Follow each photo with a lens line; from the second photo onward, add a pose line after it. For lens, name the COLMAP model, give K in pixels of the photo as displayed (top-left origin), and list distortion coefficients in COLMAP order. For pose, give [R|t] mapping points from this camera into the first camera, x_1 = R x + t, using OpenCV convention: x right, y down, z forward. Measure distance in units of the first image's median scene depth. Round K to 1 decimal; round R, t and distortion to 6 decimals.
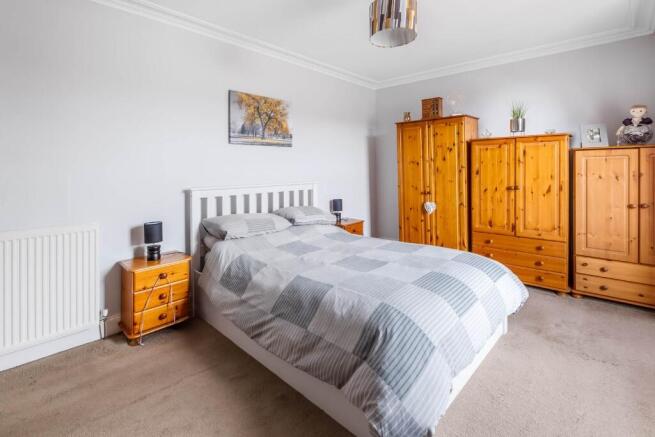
lens RADIAL K [[288.3, 0, 329.3], [0, 288.3, 217.8], [0, 0, 1]] dist [0.001835, -0.002562]
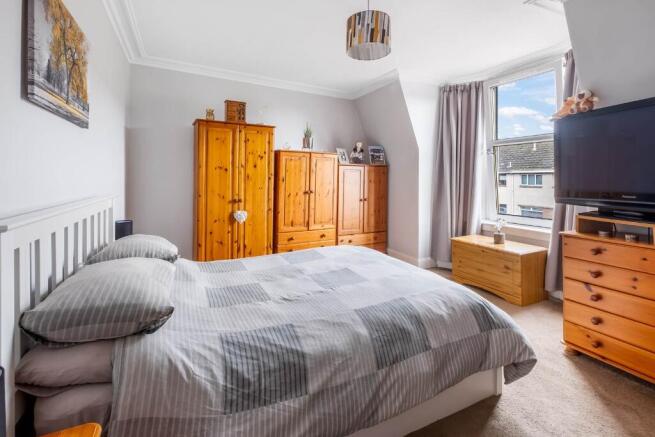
lens RADIAL K [[288.3, 0, 328.6], [0, 288.3, 216.3], [0, 0, 1]] dist [0.001835, -0.002562]
pose [[0.380641, -0.110339, 0.918116, -0.453751], [0.140954, 0.988177, 0.060321, -0.058344], [-0.913917, 0.106451, 0.391694, 0.408184]]
